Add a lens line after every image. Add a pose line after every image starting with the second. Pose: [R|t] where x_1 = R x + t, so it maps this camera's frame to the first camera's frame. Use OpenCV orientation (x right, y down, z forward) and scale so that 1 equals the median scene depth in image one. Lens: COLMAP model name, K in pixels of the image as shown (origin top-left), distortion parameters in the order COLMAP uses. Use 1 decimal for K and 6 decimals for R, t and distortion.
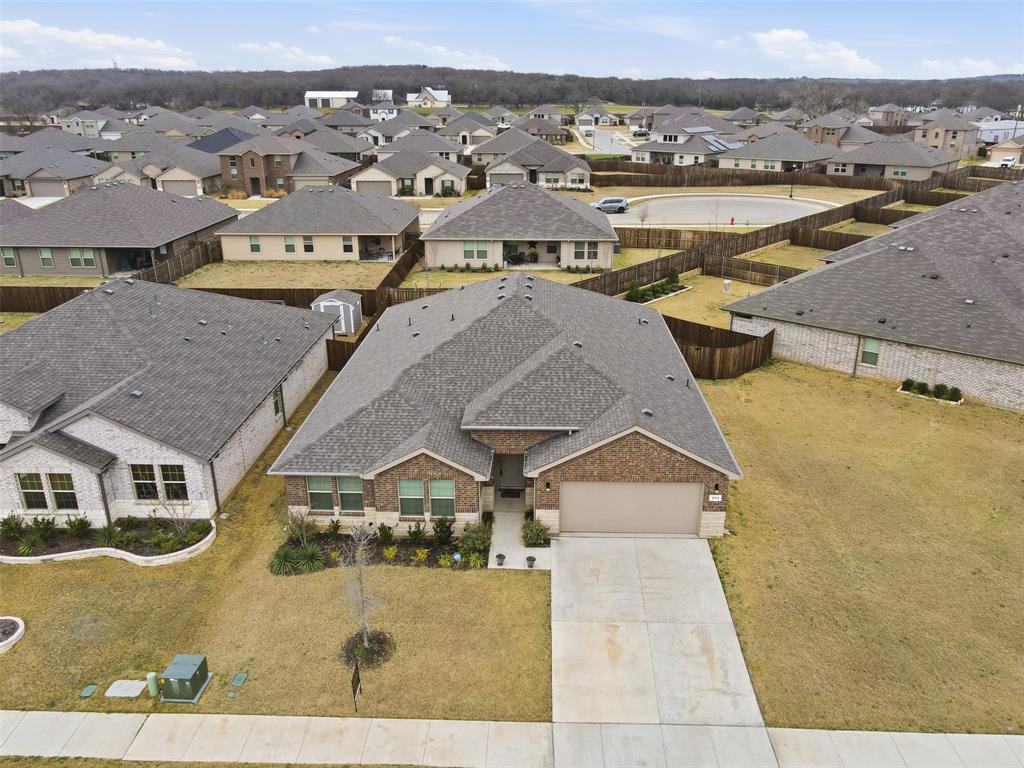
lens RADIAL K [[800.9, 0, 512.0], [0, 800.9, 384.0], [0, 0, 1]] dist [-0.010710, 0.044712]
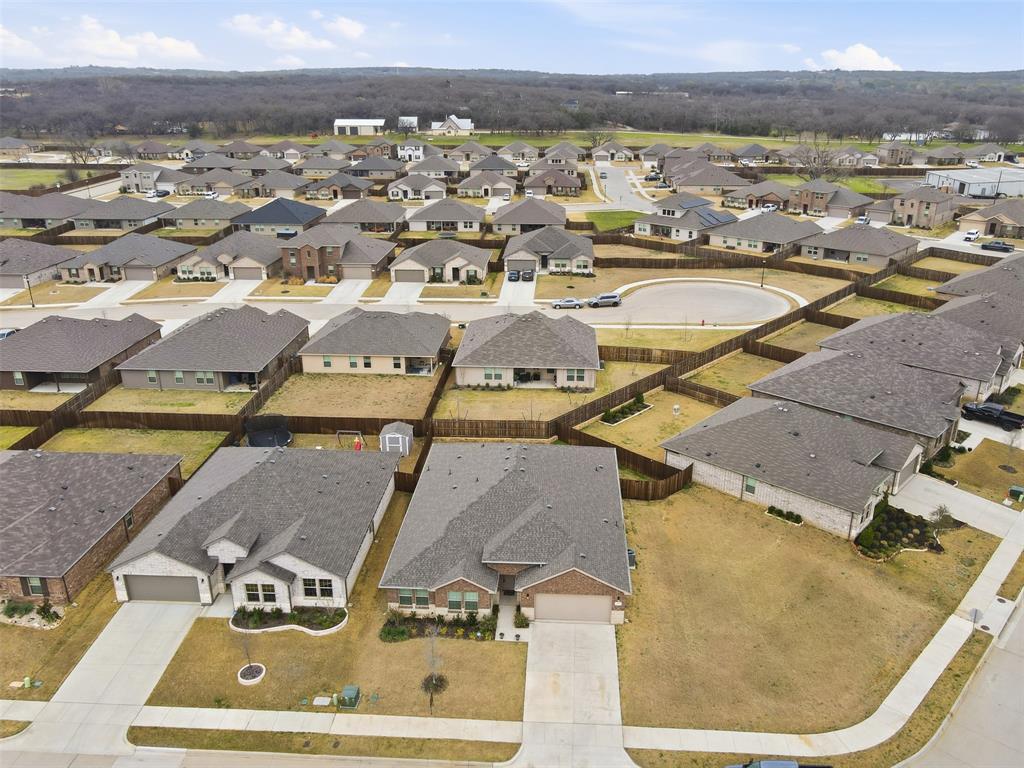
lens RADIAL K [[830.6, 0, 512.0], [0, 830.6, 384.0], [0, 0, 1]] dist [-0.014482, 0.045310]
pose [[0.999611, 0.010368, -0.025881, 0.034325], [-0.010177, 0.999920, 0.007486, -0.247450], [0.025957, -0.007220, 0.999637, -0.605045]]
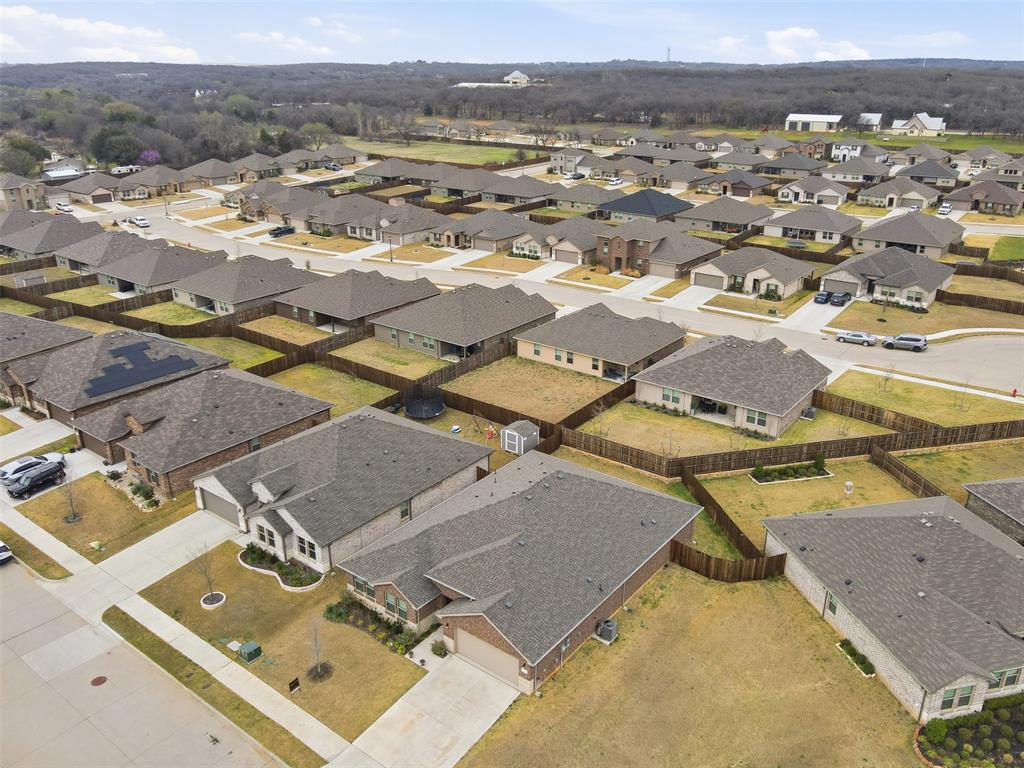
lens RADIAL K [[800.9, 0, 512.0], [0, 800.9, 384.0], [0, 0, 1]] dist [-0.010710, 0.044712]
pose [[0.812744, 0.218666, -0.540030, 0.651553], [-0.203855, 0.975038, 0.088006, -0.376524], [0.545793, 0.038561, 0.837032, -0.274617]]
